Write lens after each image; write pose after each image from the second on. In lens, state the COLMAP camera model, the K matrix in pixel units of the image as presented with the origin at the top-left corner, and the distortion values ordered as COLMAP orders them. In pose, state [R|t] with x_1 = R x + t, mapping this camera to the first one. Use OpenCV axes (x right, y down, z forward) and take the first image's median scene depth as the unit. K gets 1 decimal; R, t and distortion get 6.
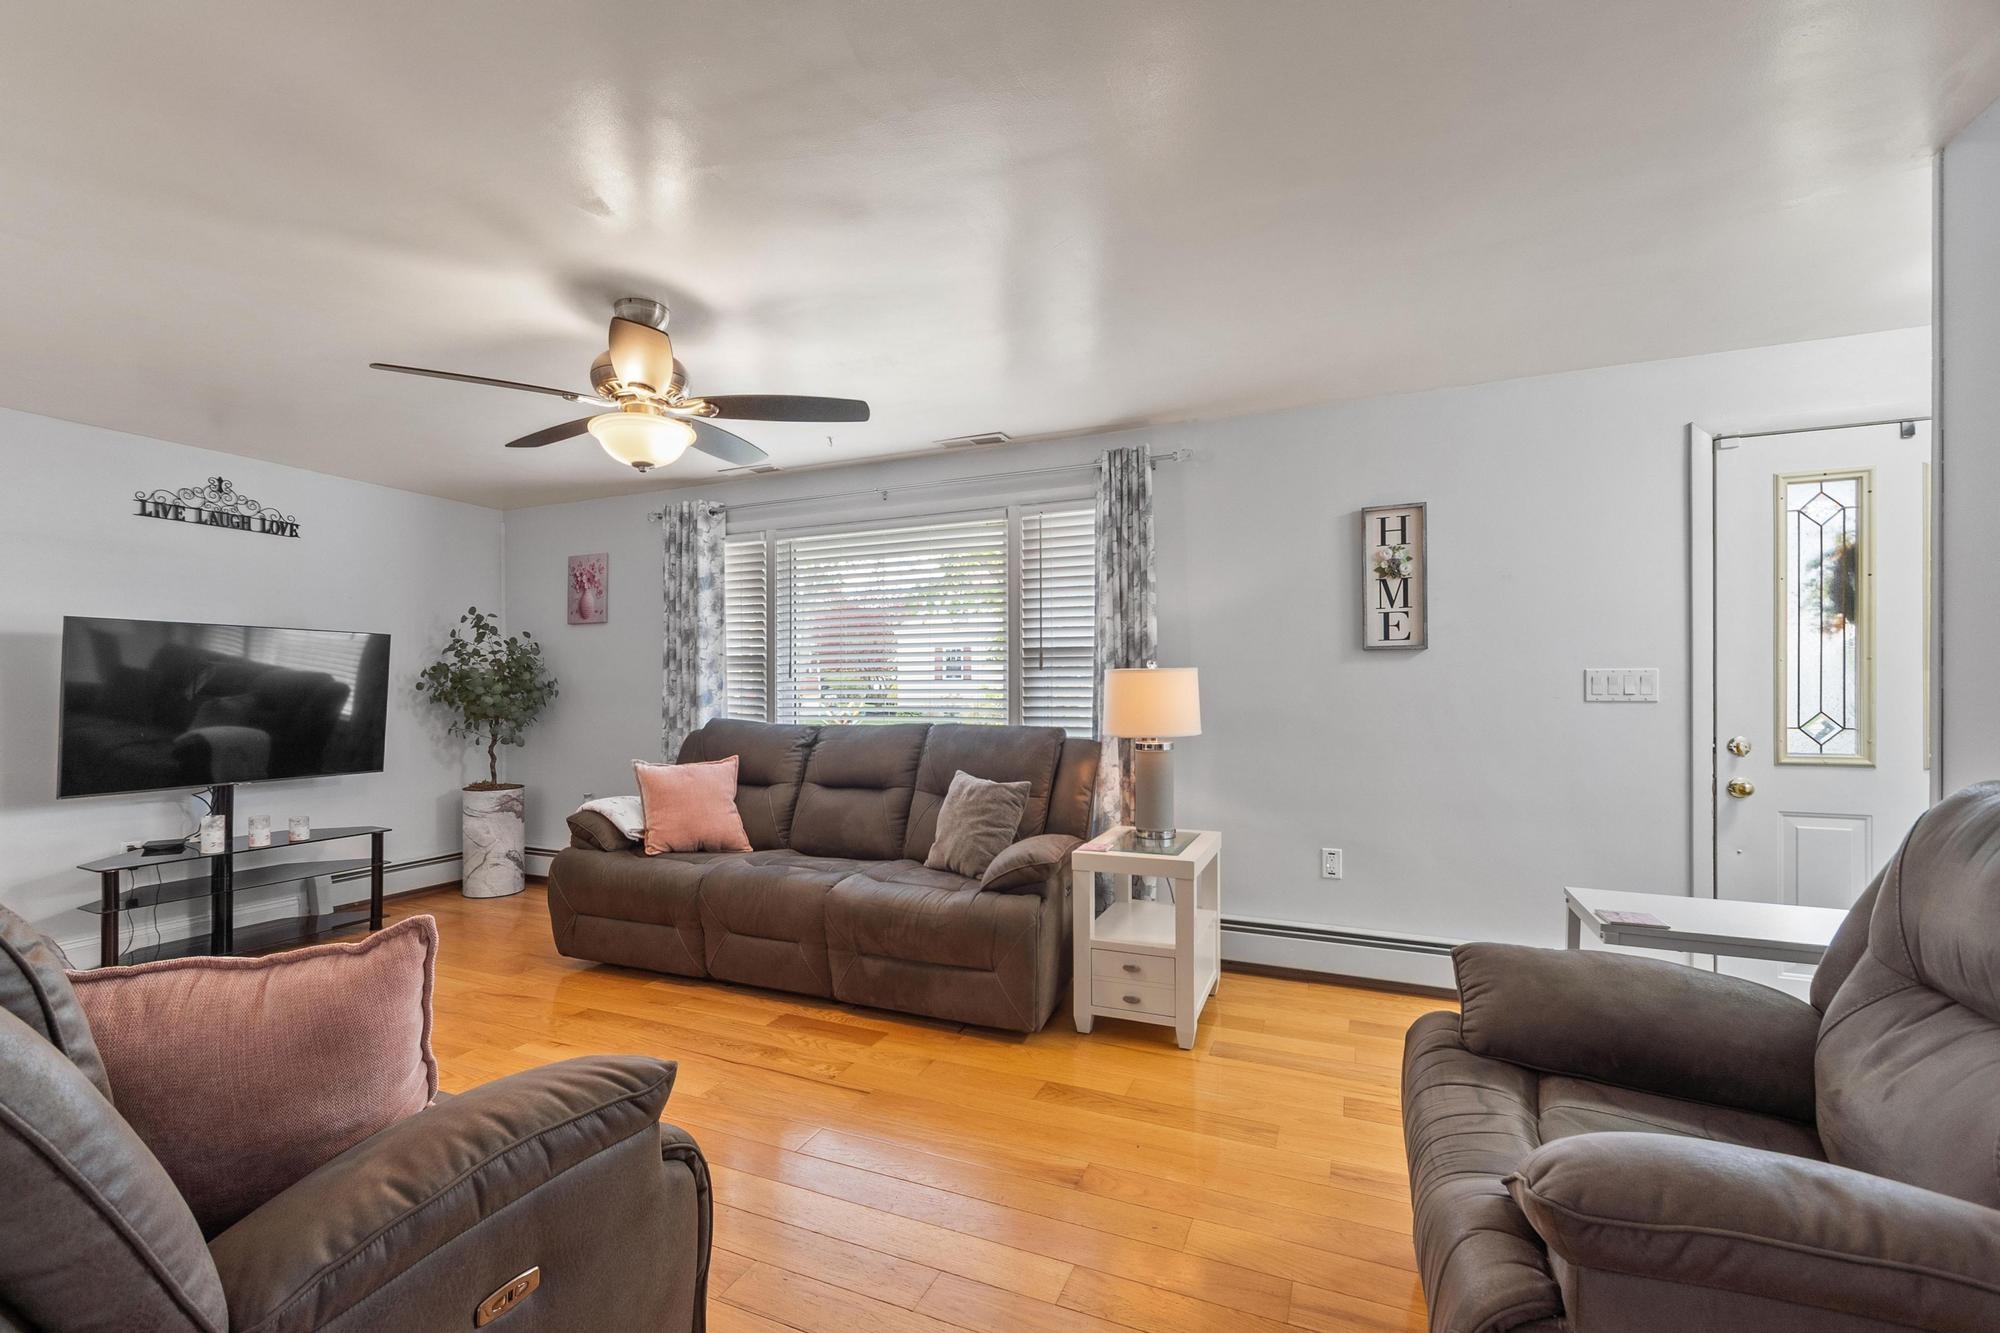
lens RADIAL K [[863.1, 0, 996.5], [0, 863.1, 692.1], [0, 0, 1]] dist [-0.000794, -0.000112]
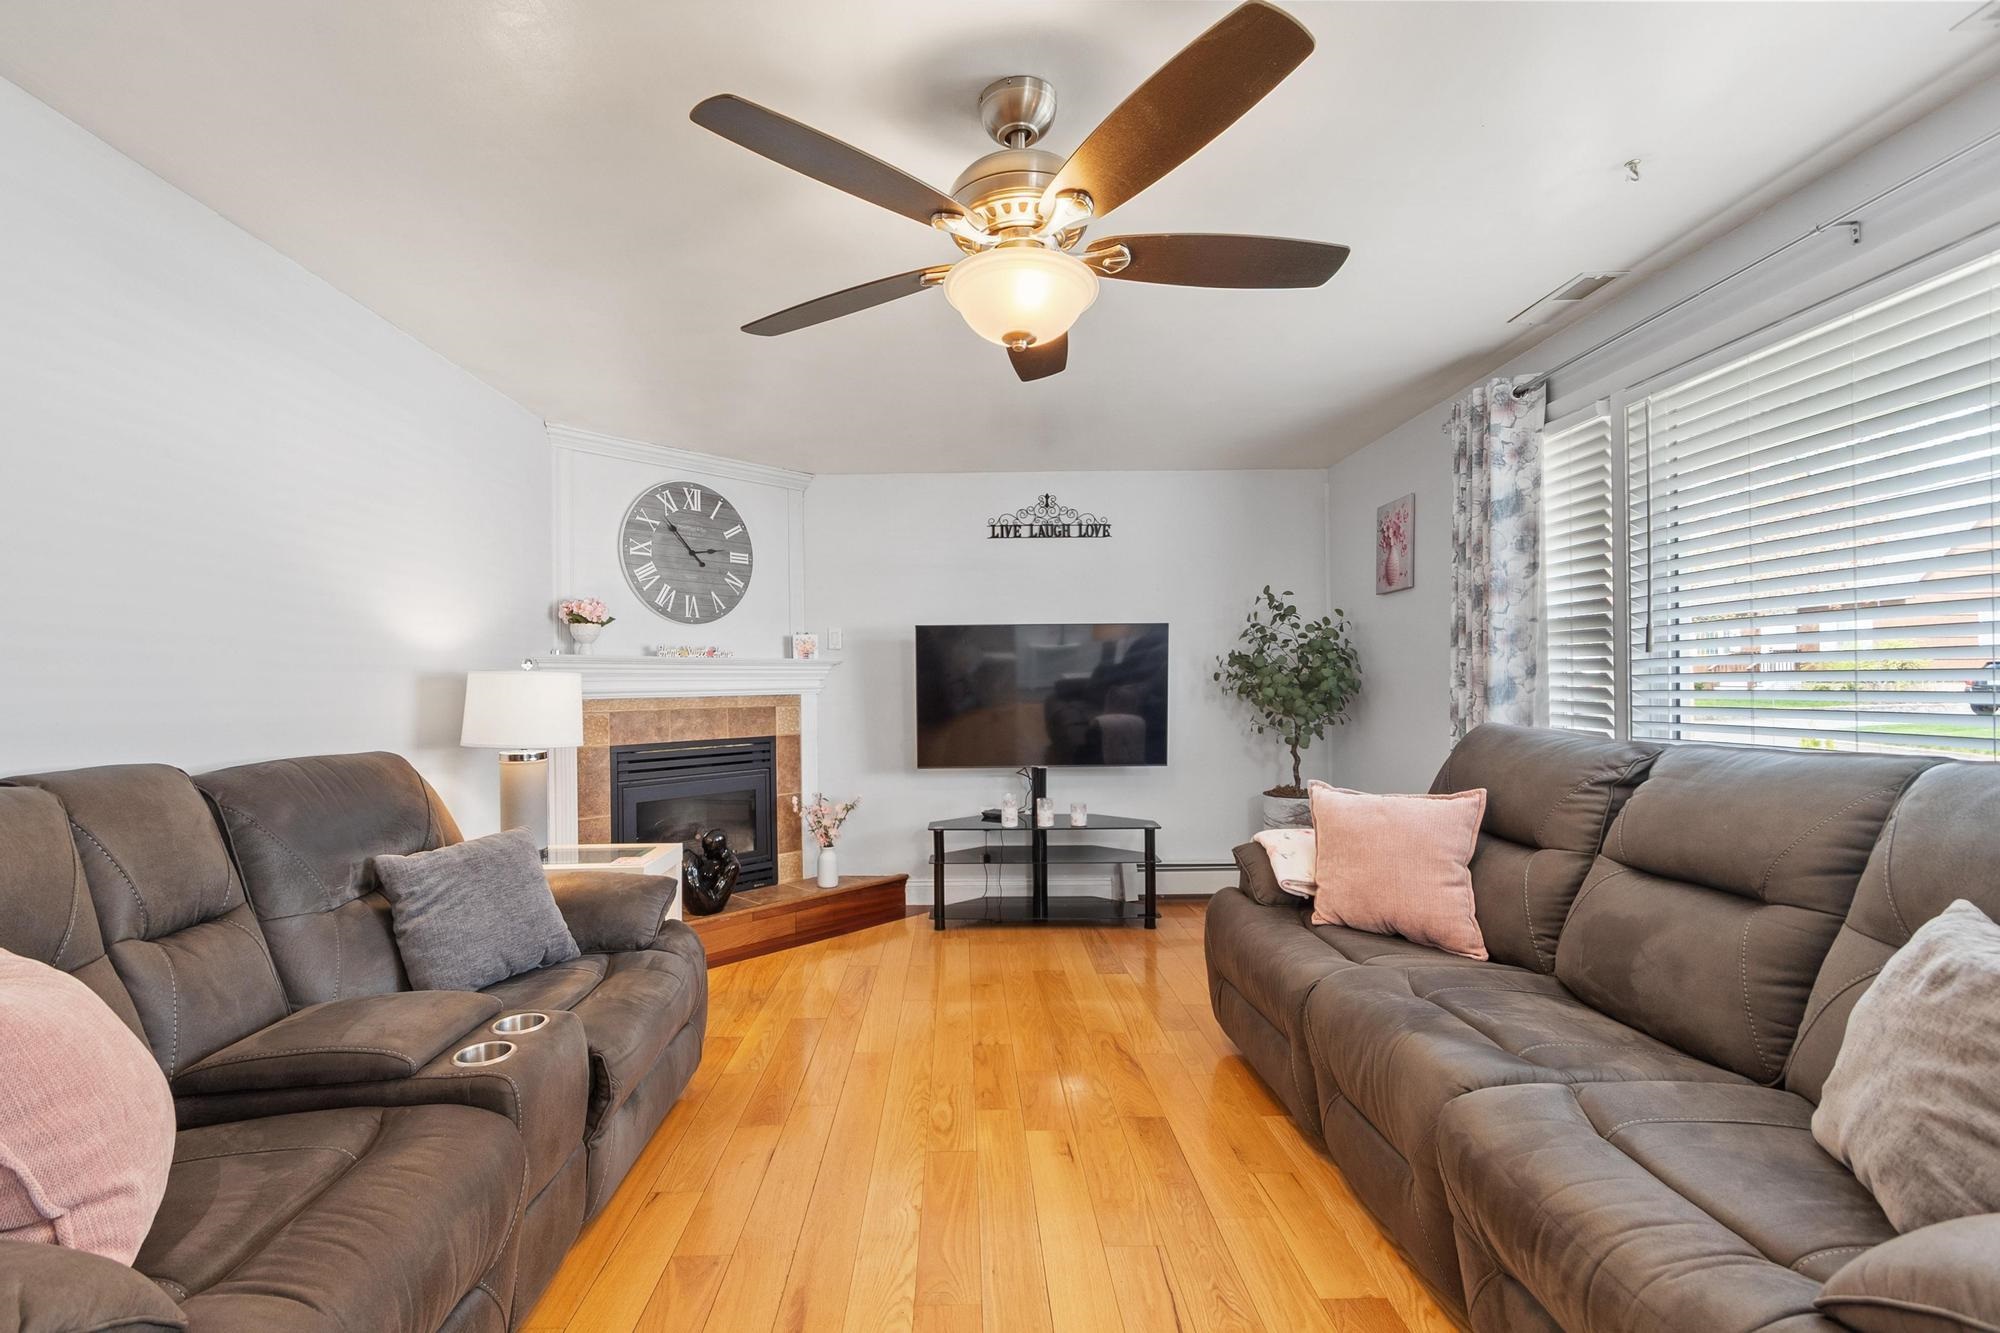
lens RADIAL K [[882.7, 0, 946.4], [0, 882.7, 684.3], [0, 0, 1]] dist [-0.001556, -0.000103]
pose [[0.381449, -0.002651, -0.924386, 0.111935], [0.006558, 0.999978, -0.000161, -0.000265], [0.924367, -0.006001, 0.381458, 0.412646]]
